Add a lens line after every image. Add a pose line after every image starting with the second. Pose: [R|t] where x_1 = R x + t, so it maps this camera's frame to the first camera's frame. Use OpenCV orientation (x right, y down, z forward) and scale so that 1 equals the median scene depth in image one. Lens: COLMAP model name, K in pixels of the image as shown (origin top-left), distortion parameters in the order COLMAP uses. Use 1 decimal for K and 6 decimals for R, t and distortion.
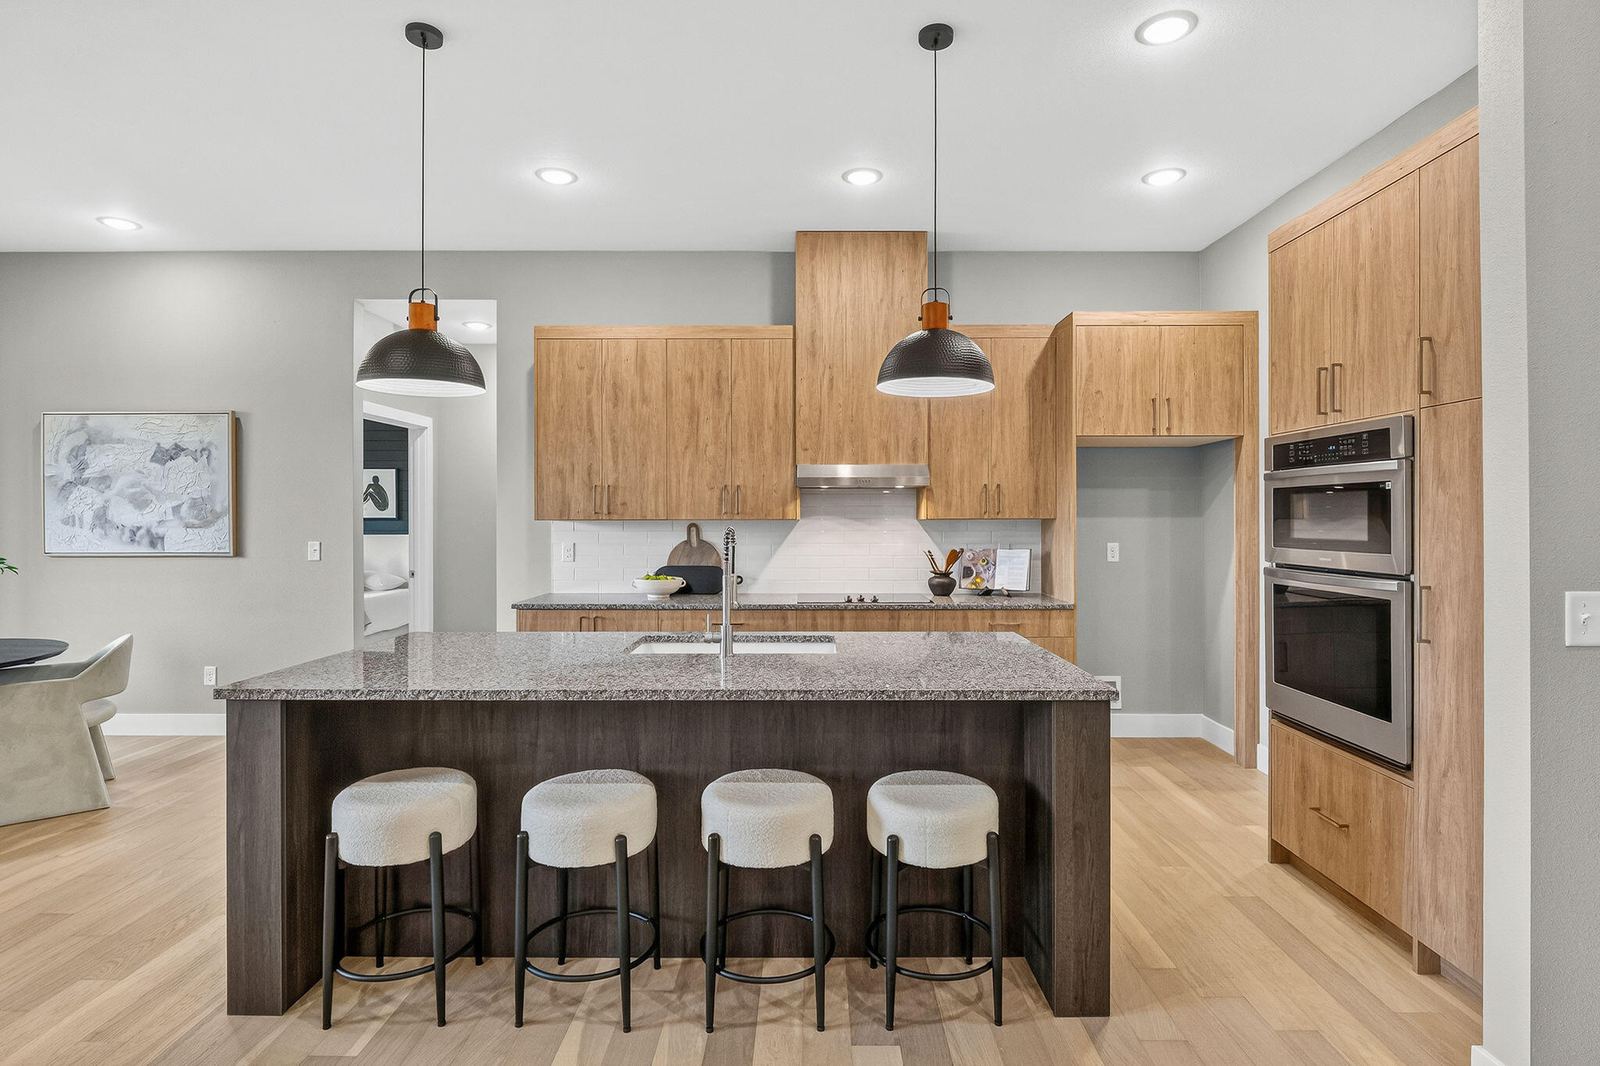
lens RADIAL K [[802.5, 0, 808.3], [0, 802.5, 517.3], [0, 0, 1]] dist [-0.006539, -0.001050]
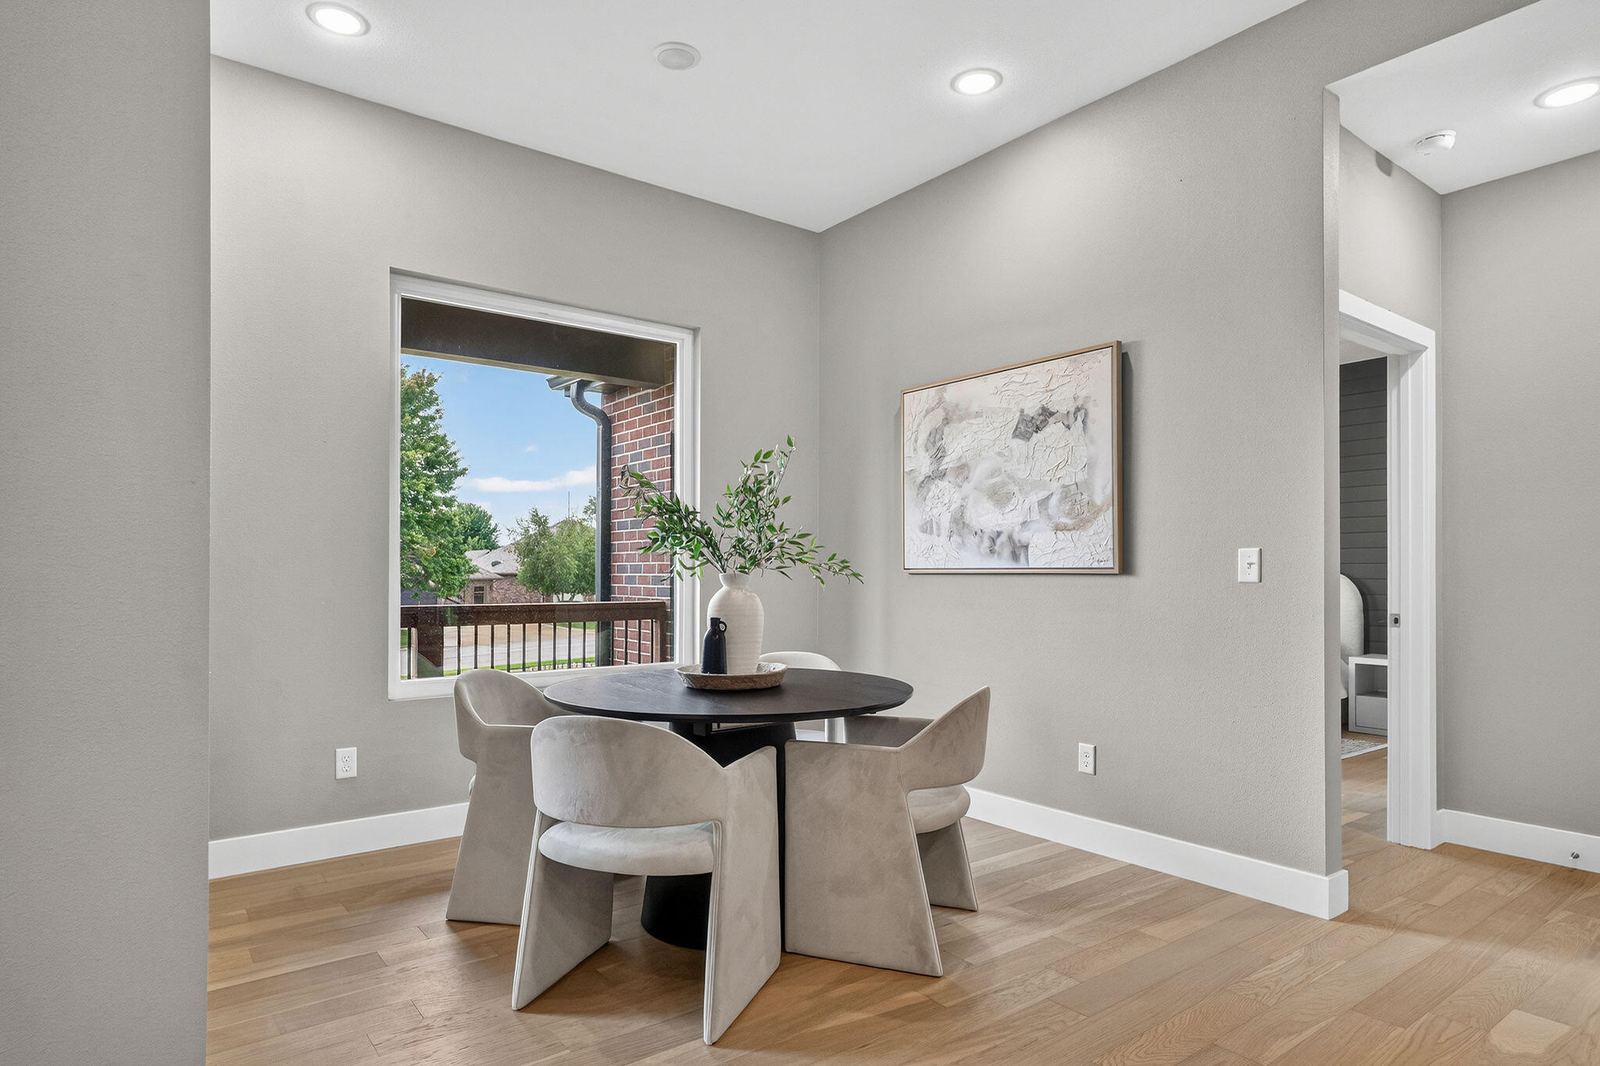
lens RADIAL K [[899.0, 0, 791.7], [0, 899.0, 554.1], [0, 0, 1]] dist [0.002863, 0.000462]
pose [[0.604167, -0.015110, -0.796714, -0.332137], [-0.002985, 0.999770, -0.021224, 0.052468], [0.796852, 0.015201, 0.603983, 0.392505]]
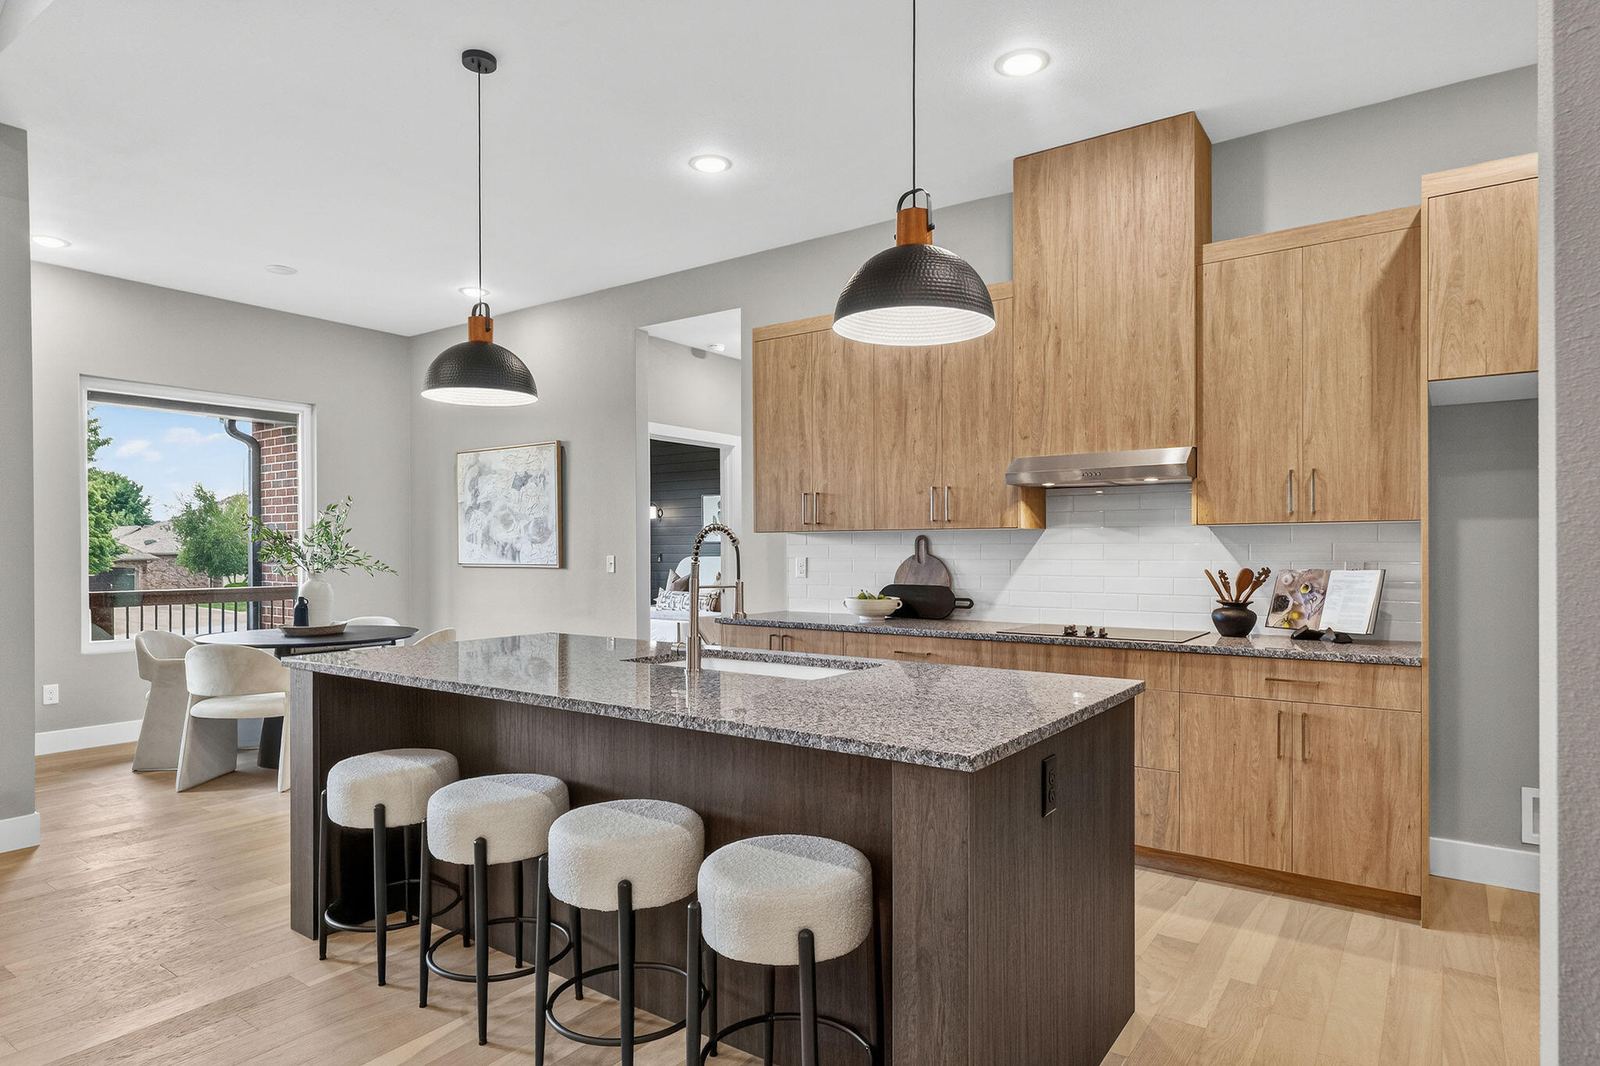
lens RADIAL K [[899.0, 0, 791.7], [0, 899.0, 554.1], [0, 0, 1]] dist [0.002863, 0.000462]
pose [[0.813995, 0.002411, -0.580867, 0.316623], [0.000988, 0.999984, 0.005535, 0.023475], [0.580871, -0.005079, 0.813980, 0.155584]]
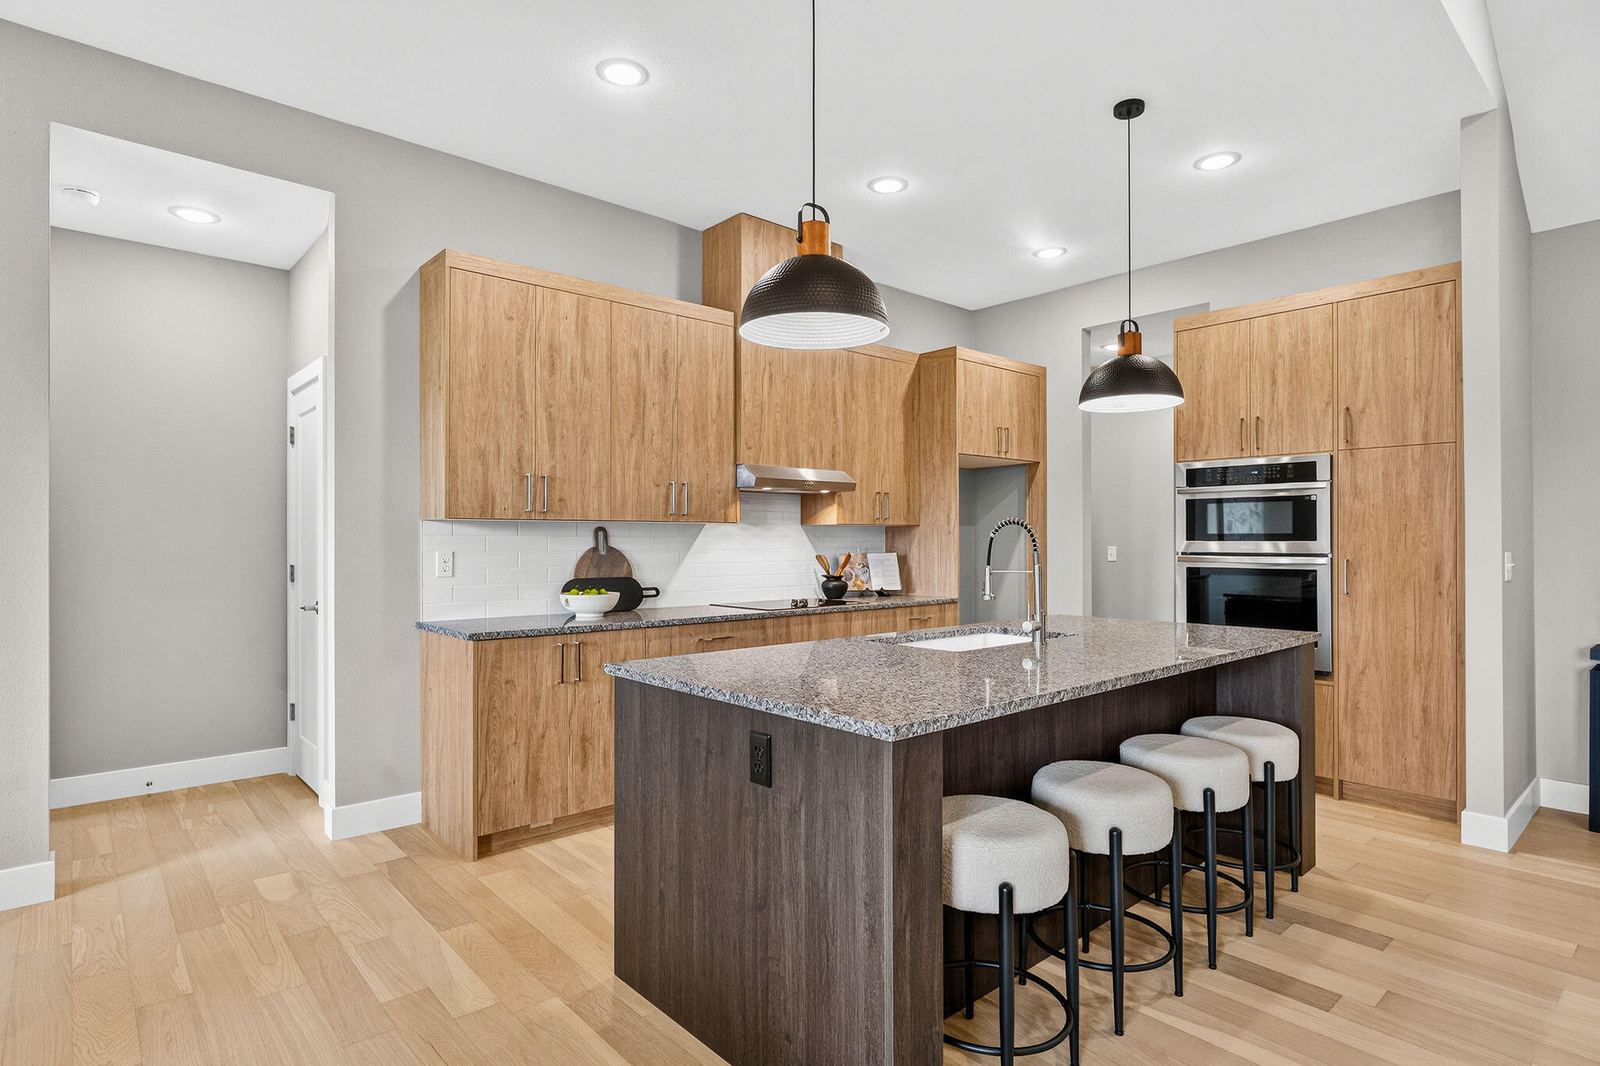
lens RADIAL K [[832.1, 0, 800.0], [0, 832.1, 533.0], [0, 0, 1]] dist [0.003874, 0.000715]
pose [[0.749149, 0.005149, 0.662382, -0.596731], [0.000876, 0.999961, -0.008764, 0.023185], [-0.662401, 0.007146, 0.749115, 0.232324]]
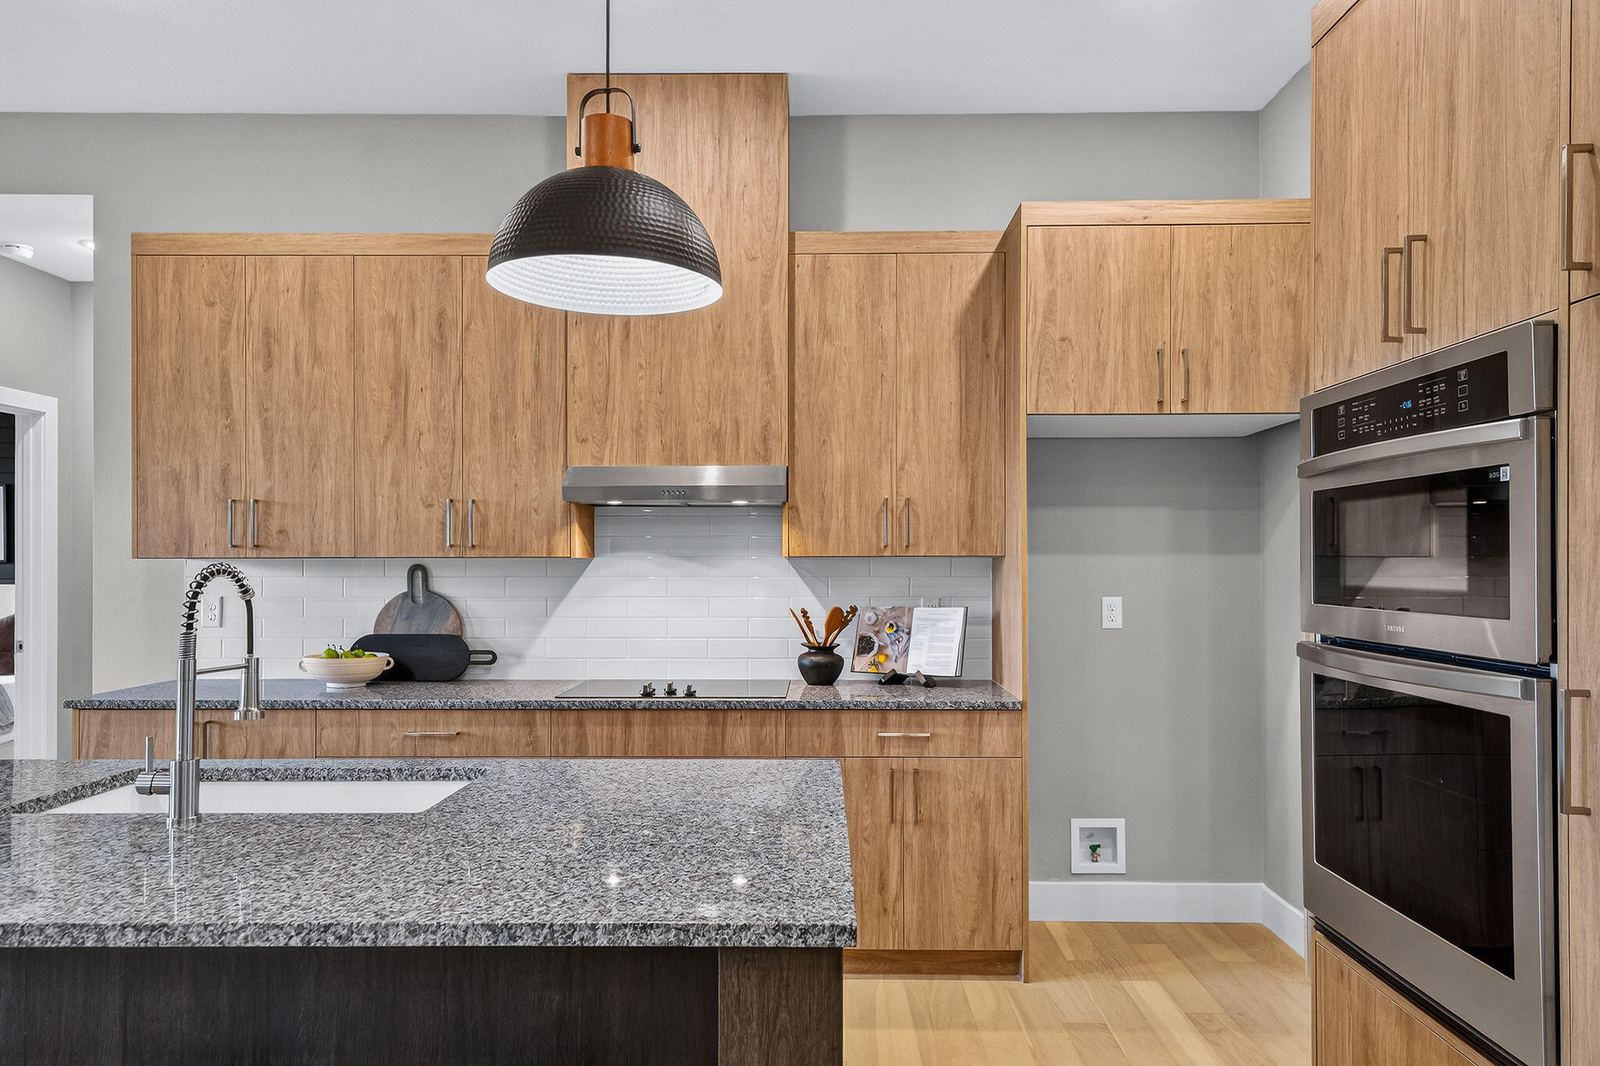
lens RADIAL K [[1101.1, 0, 801.1], [0, 1101.1, 559.4], [0, 0, 1]] dist [0.021411, 0.002062]
pose [[0.999905, 0.000381, -0.013781, 0.168901], [-0.000427, 0.999994, -0.003391, 0.007017], [0.013779, 0.003397, 0.999899, 0.178917]]
